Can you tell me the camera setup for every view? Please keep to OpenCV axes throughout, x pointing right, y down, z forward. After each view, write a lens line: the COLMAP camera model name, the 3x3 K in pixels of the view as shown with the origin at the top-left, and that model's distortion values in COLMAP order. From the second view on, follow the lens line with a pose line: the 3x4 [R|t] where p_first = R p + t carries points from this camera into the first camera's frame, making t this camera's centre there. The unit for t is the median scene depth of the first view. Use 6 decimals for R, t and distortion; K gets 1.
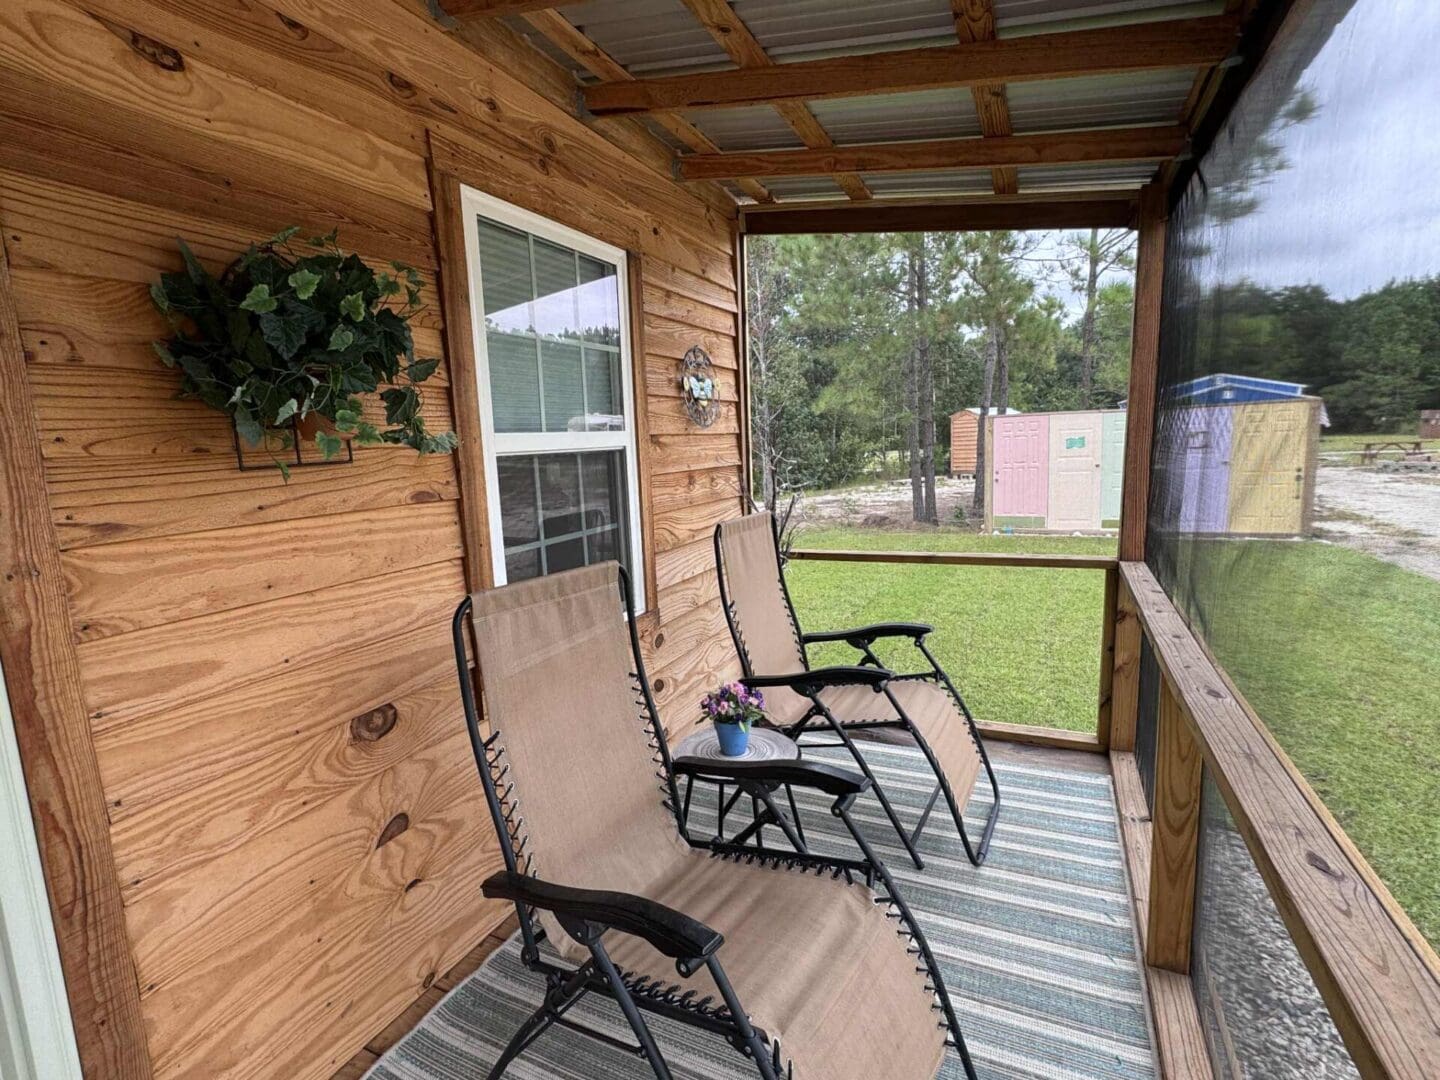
lens RADIAL K [[677.8, 0, 719.1], [0, 677.8, 541.5], [0, 0, 1]] dist [-0.002844, -0.000061]
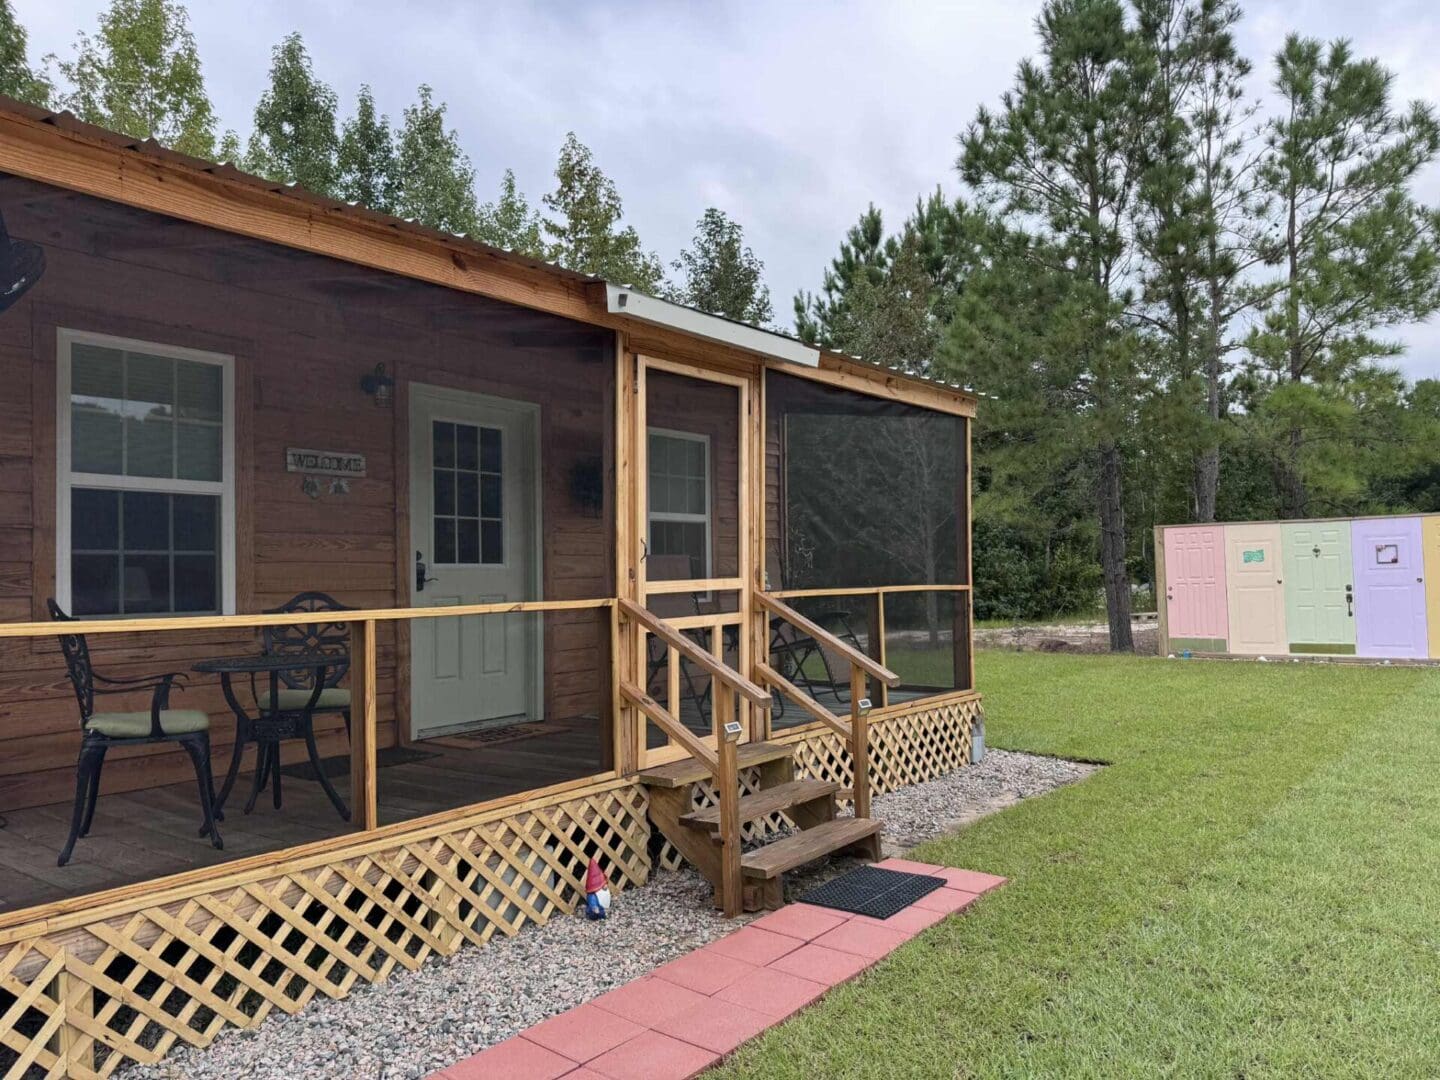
lens RADIAL K [[1007.7, 0, 718.8], [0, 1007.7, 542.3], [0, 0, 1]] dist [0.005139, 0.001031]
pose [[0.974779, 0.016398, -0.222567, 0.125434], [-0.054655, 0.984467, -0.166845, 0.092377], [0.216374, 0.174801, 0.960535, -0.416130]]
